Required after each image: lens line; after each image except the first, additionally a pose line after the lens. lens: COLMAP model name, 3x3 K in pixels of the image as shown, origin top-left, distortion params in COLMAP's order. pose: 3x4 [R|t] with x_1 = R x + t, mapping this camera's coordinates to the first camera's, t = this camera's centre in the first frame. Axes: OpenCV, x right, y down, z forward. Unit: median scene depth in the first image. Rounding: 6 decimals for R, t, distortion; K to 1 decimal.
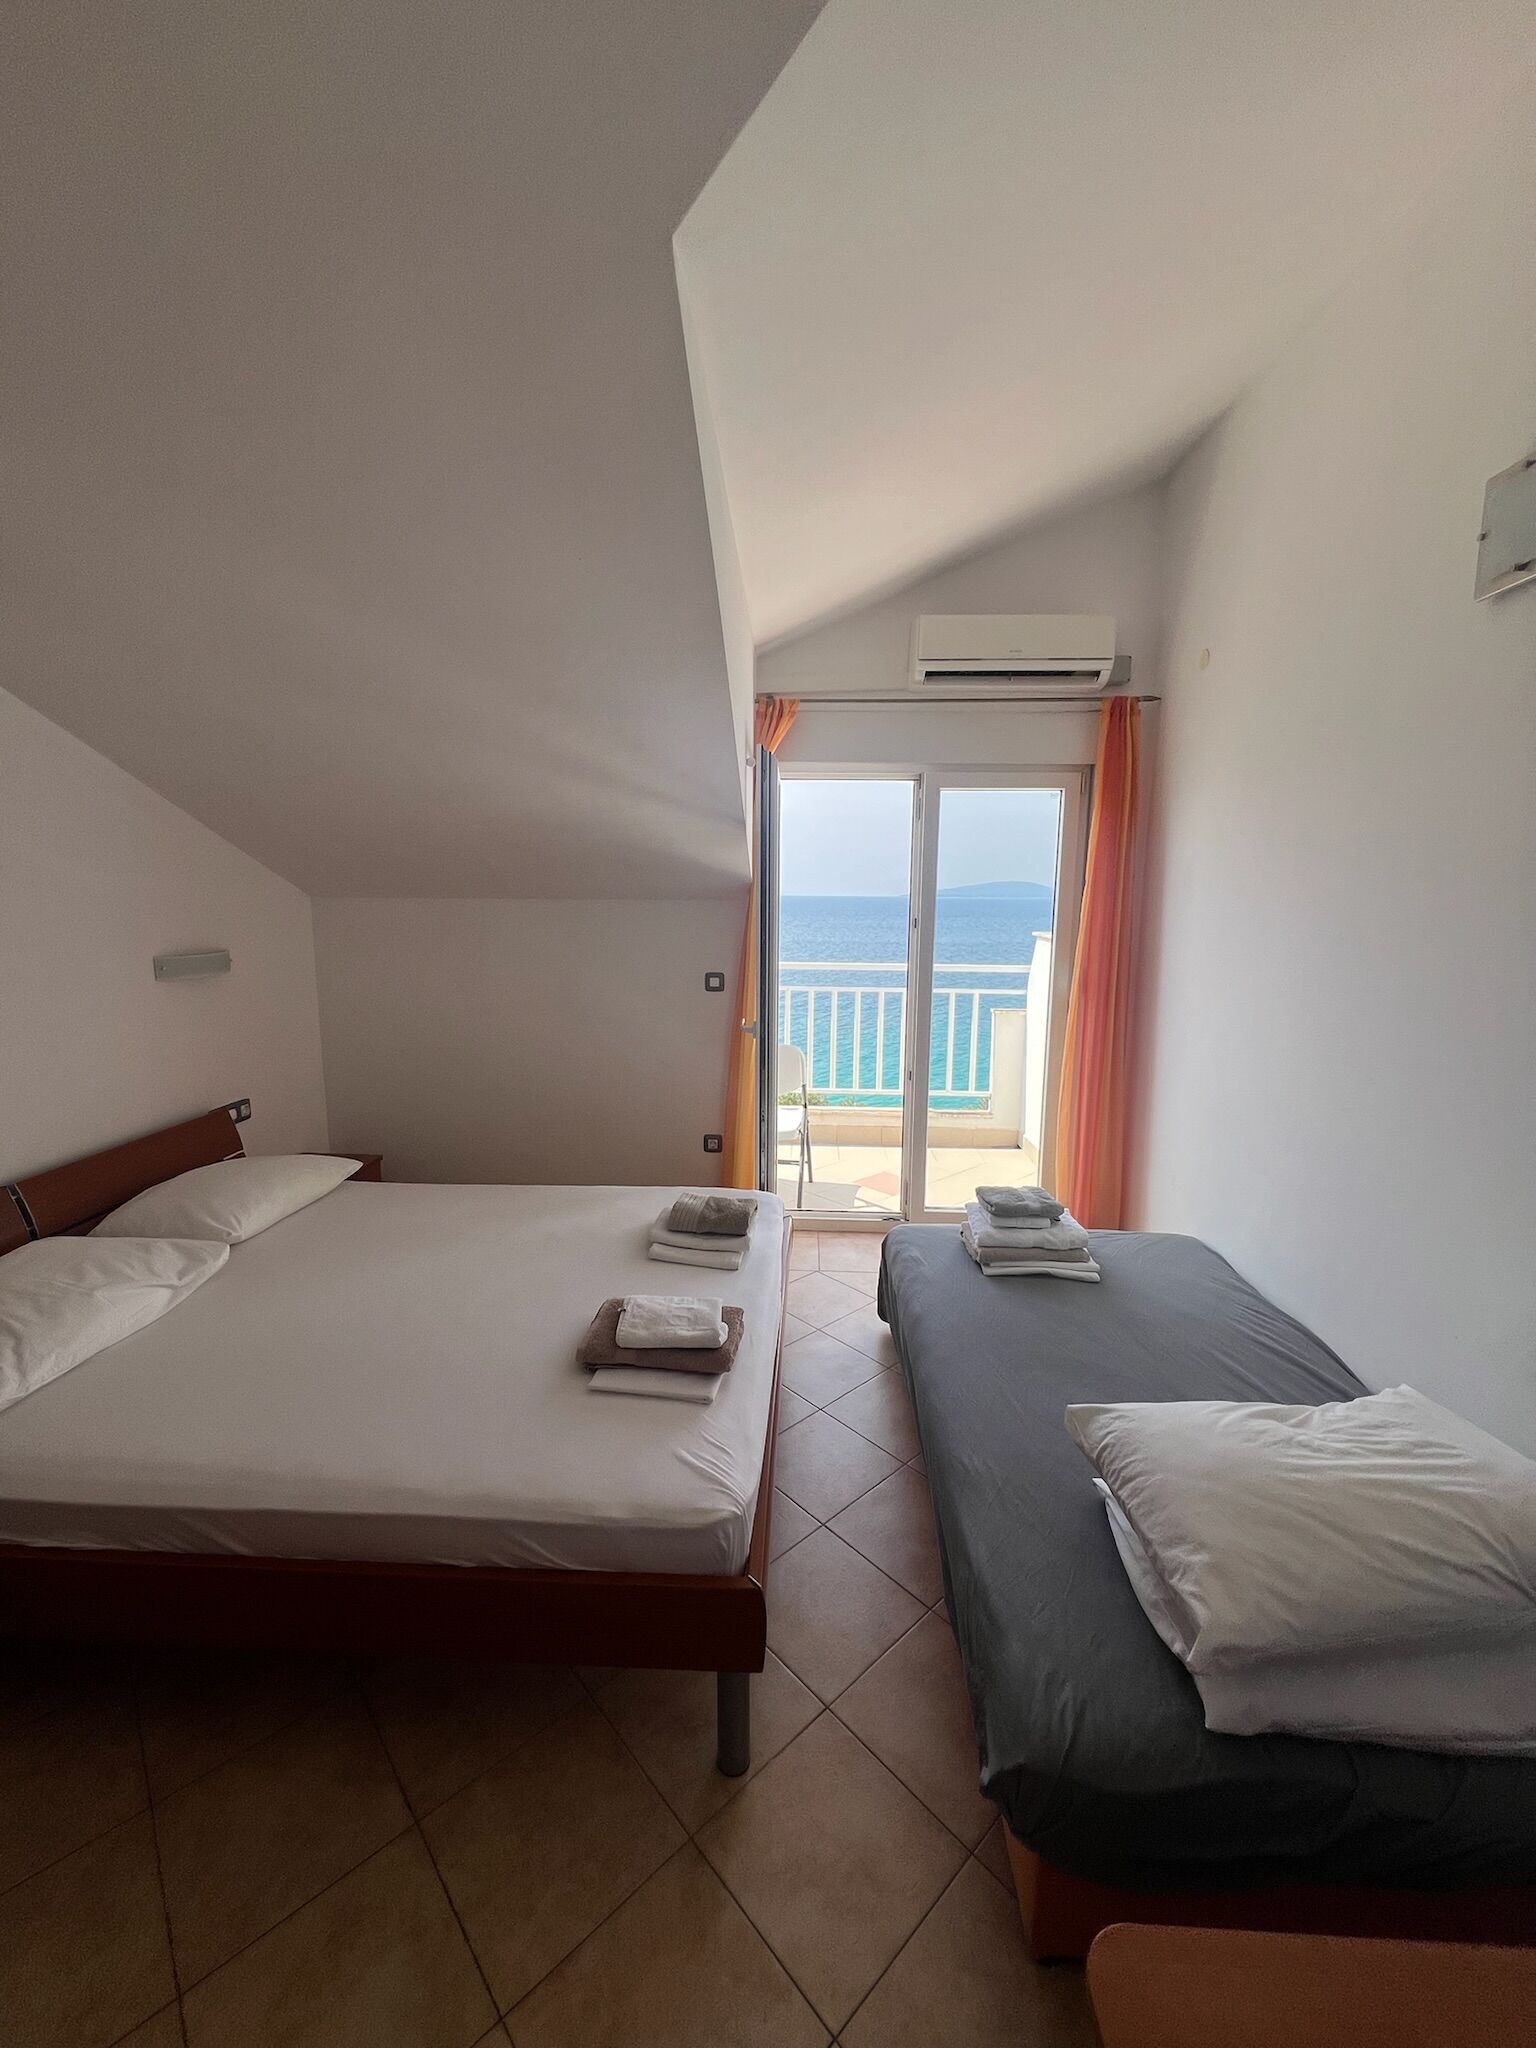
lens RADIAL K [[819.7, 0, 772.7], [0, 819.7, 1019.2], [0, 0, 1]] dist [-0.006496, 0.002233]
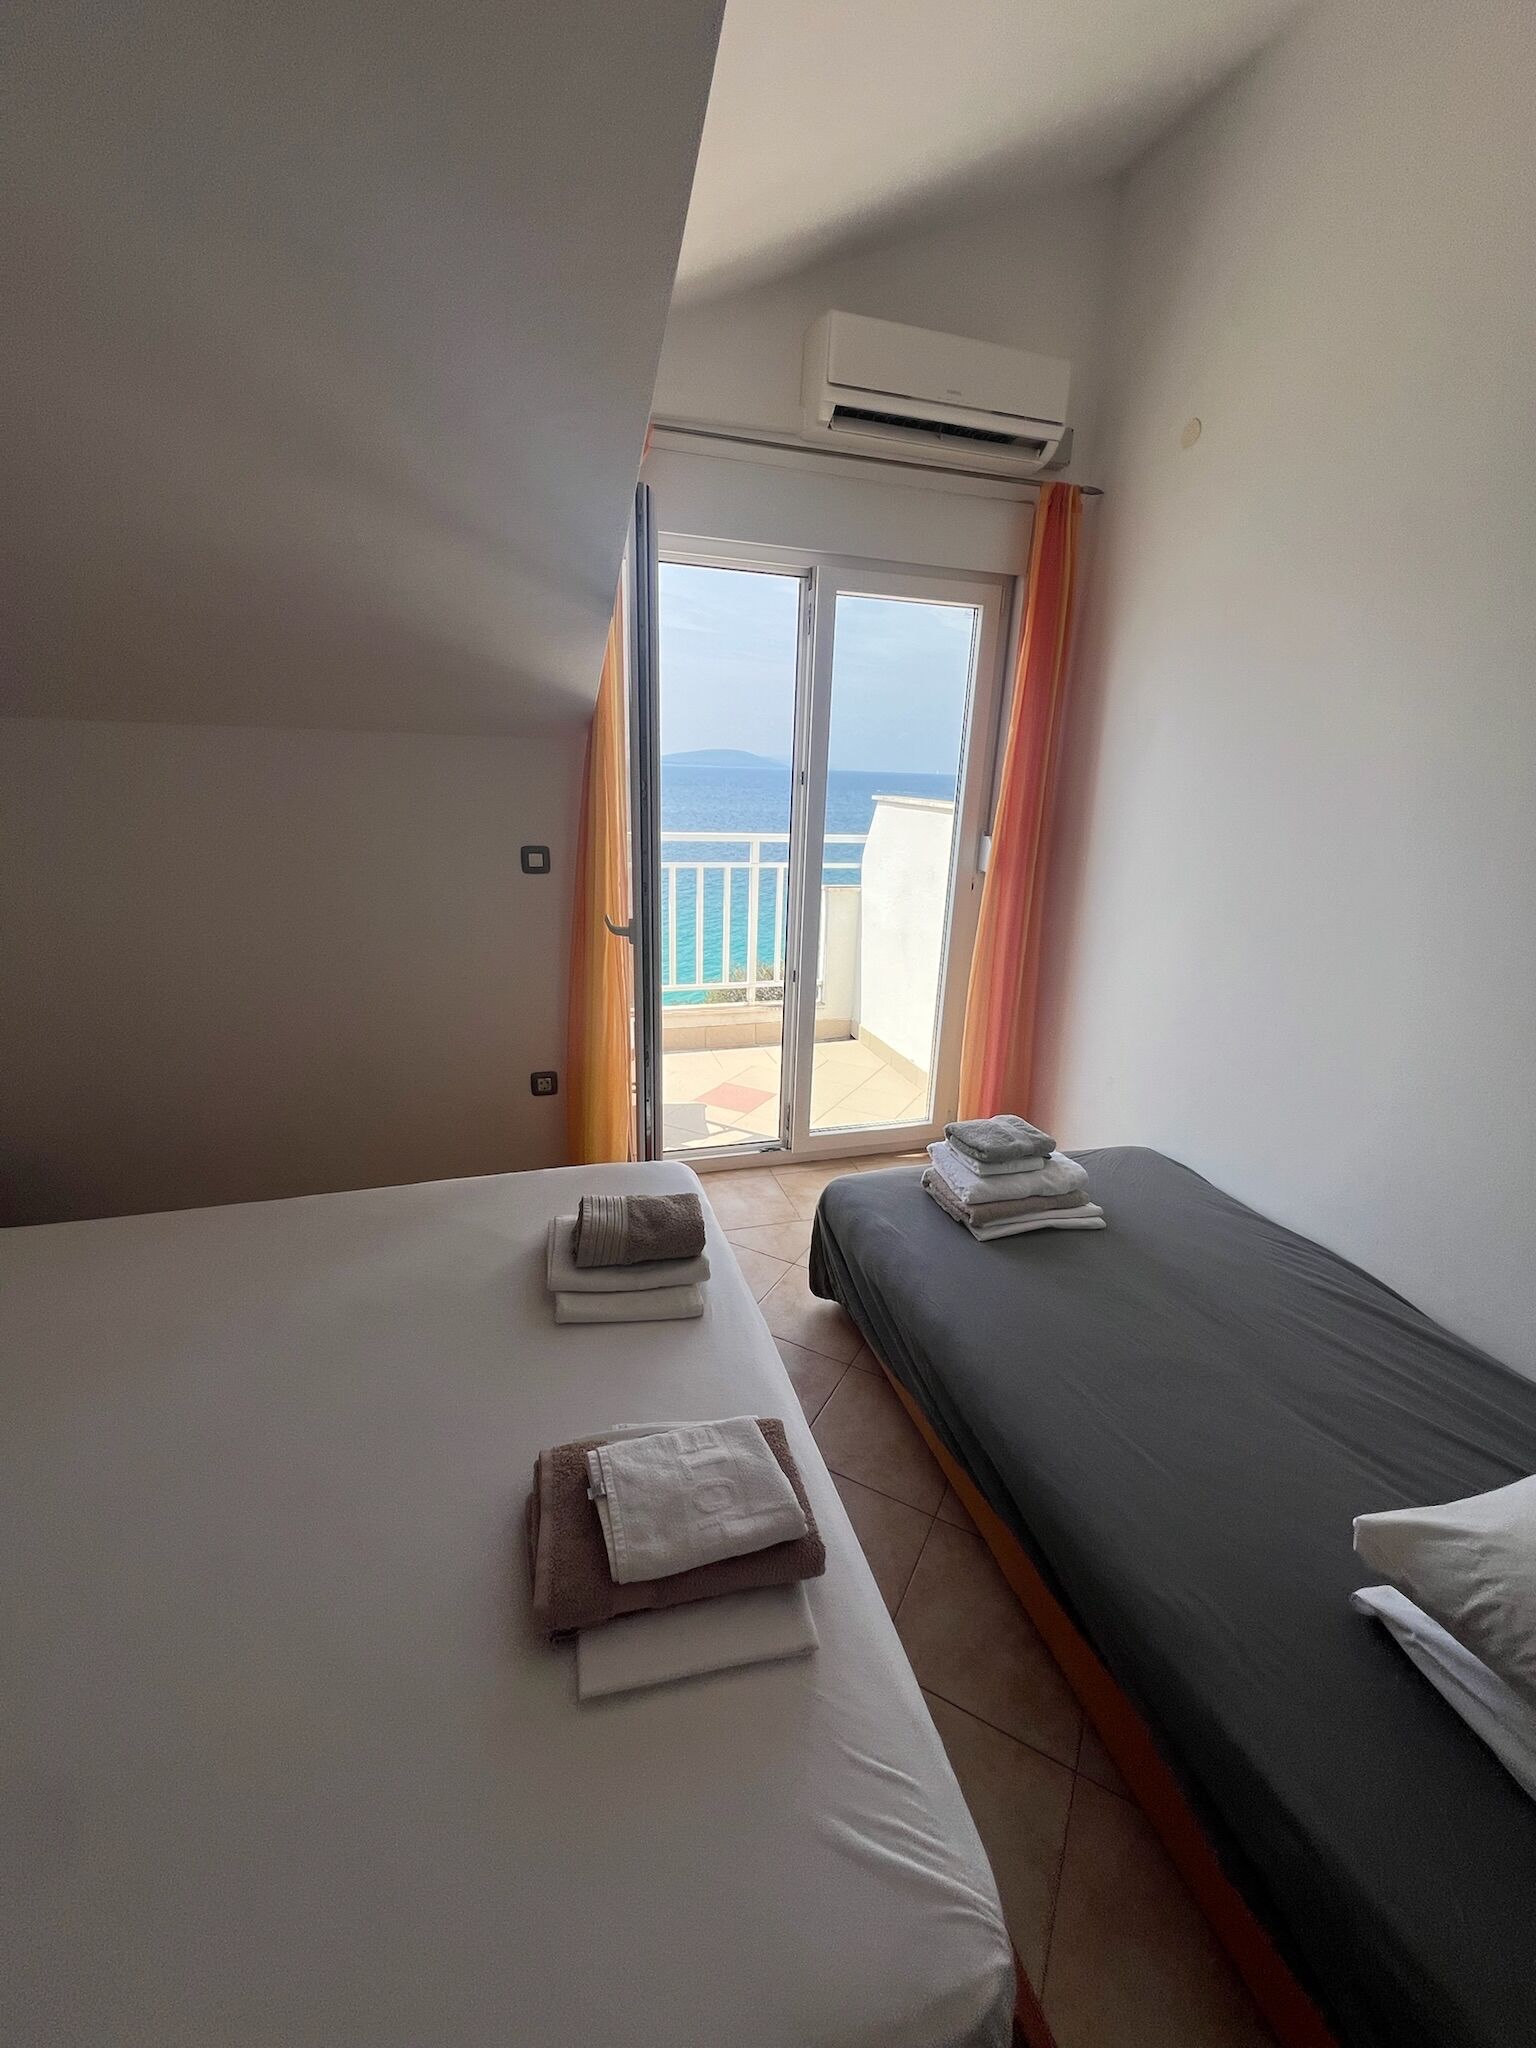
lens RADIAL K [[819.7, 0, 772.7], [0, 819.7, 1019.2], [0, 0, 1]] dist [-0.006496, 0.002233]
pose [[0.943385, -0.075060, 0.323096, -0.149864], [0.024329, 0.987094, 0.158281, -0.021646], [-0.330807, -0.141459, 0.933036, 0.339654]]
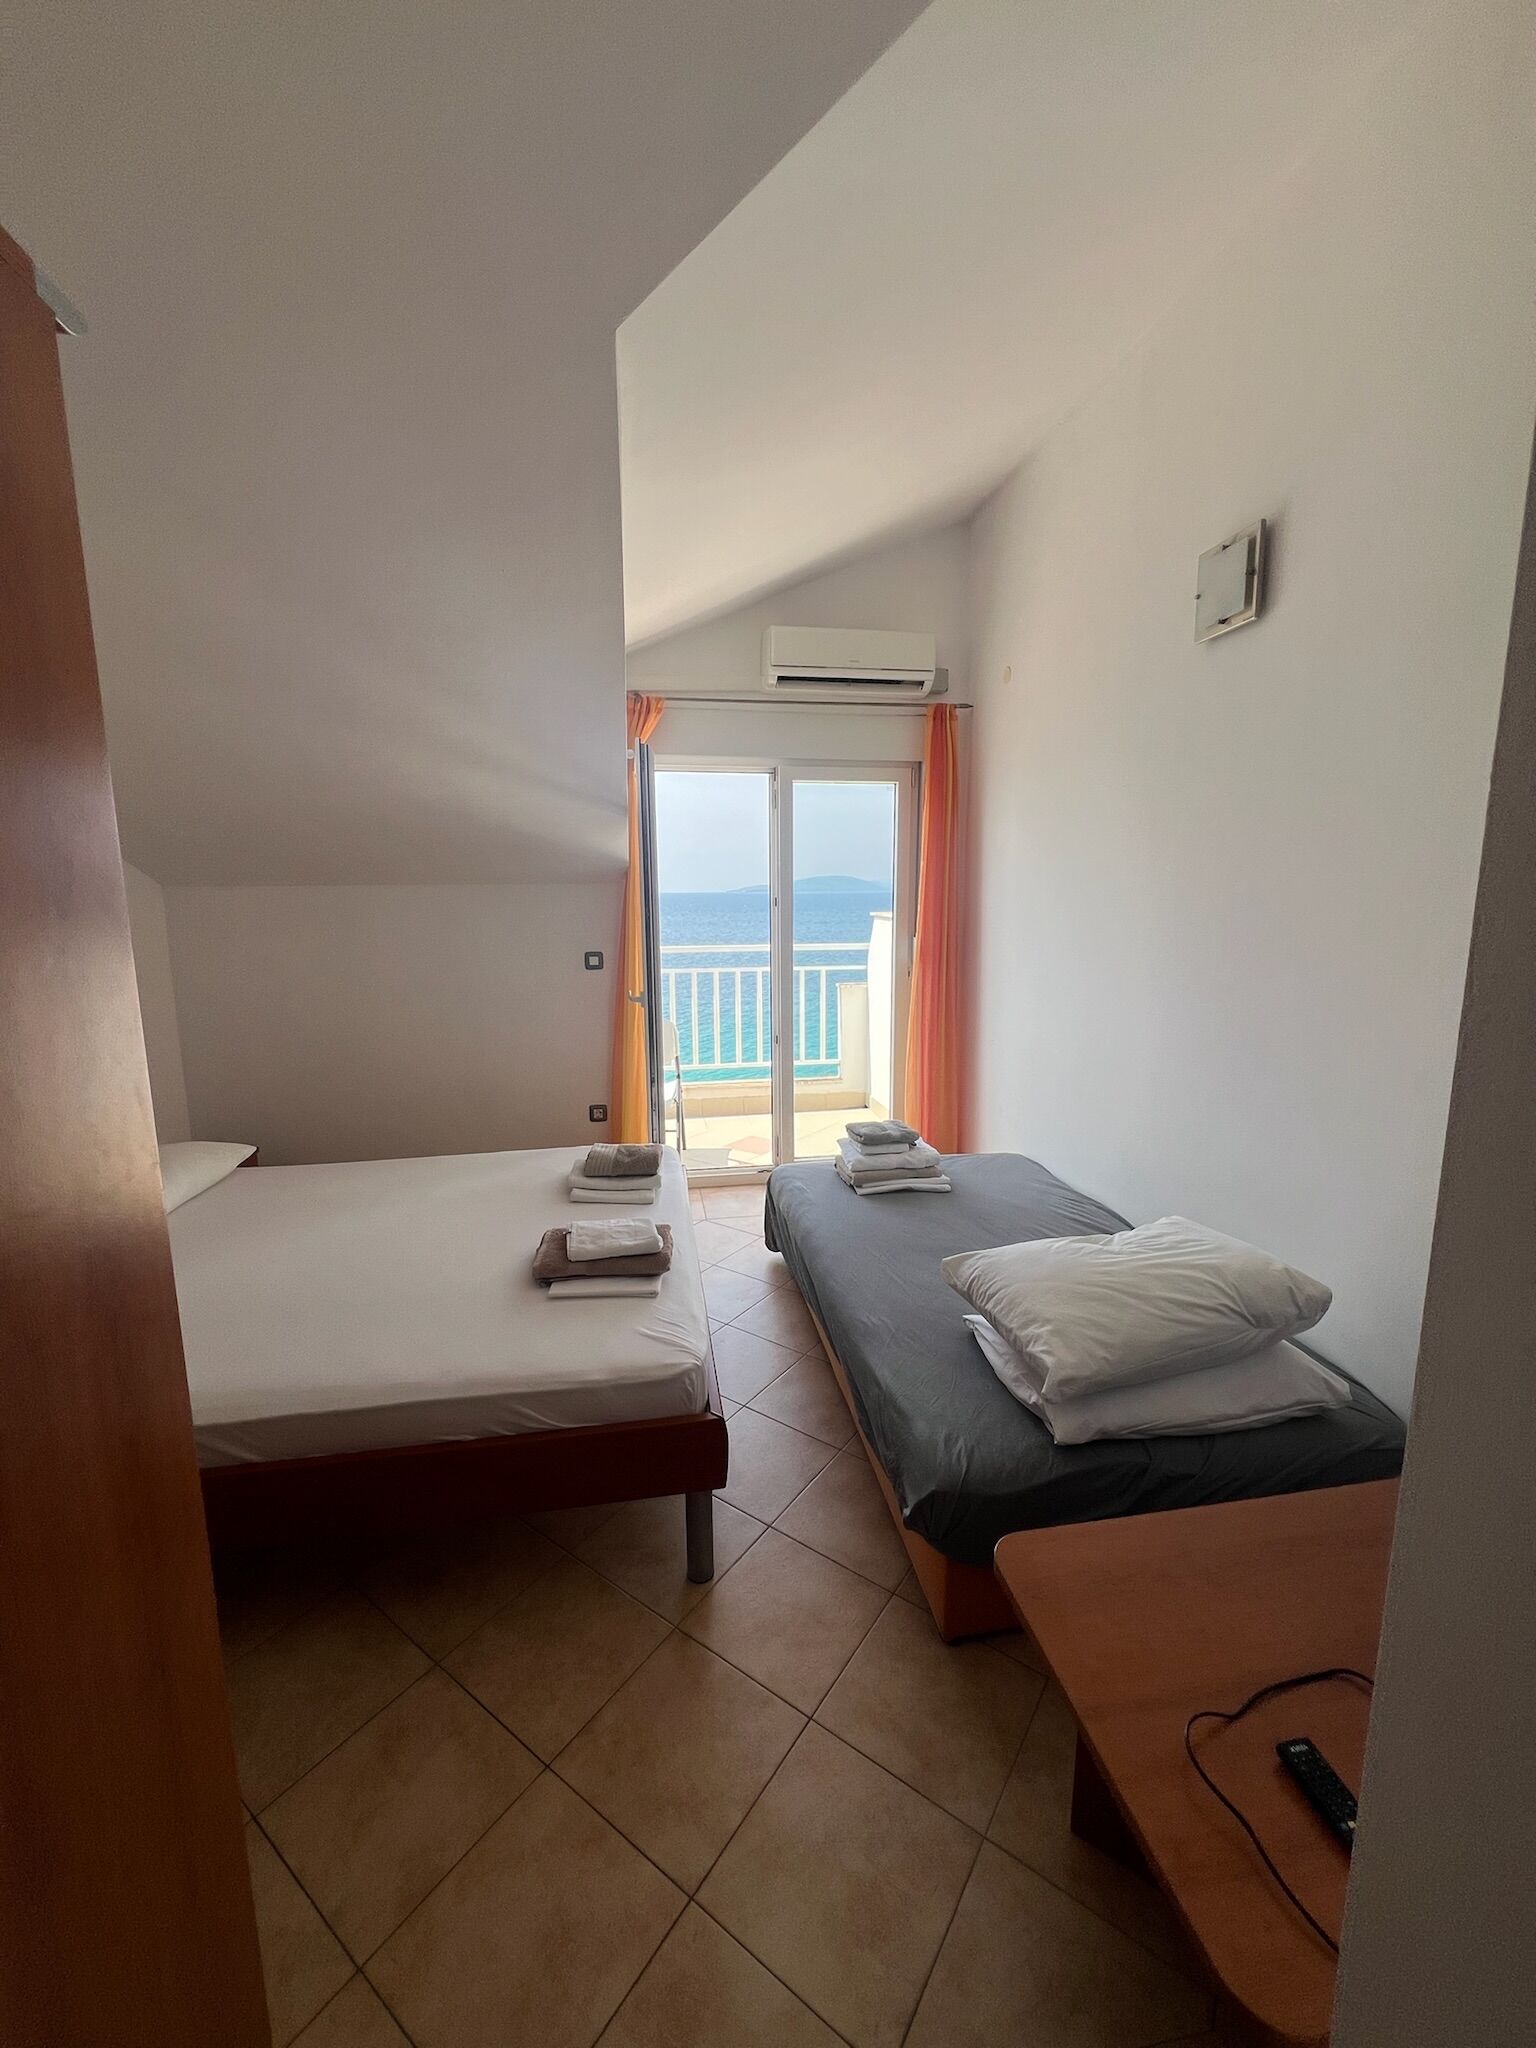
lens RADIAL K [[819.7, 0, 772.7], [0, 819.7, 1019.2], [0, 0, 1]] dist [-0.006496, 0.002233]
pose [[0.978280, -0.046954, 0.201898, -0.080224], [0.046086, 0.998897, 0.008998, 0.041120], [-0.202098, 0.000502, 0.979365, -0.115563]]
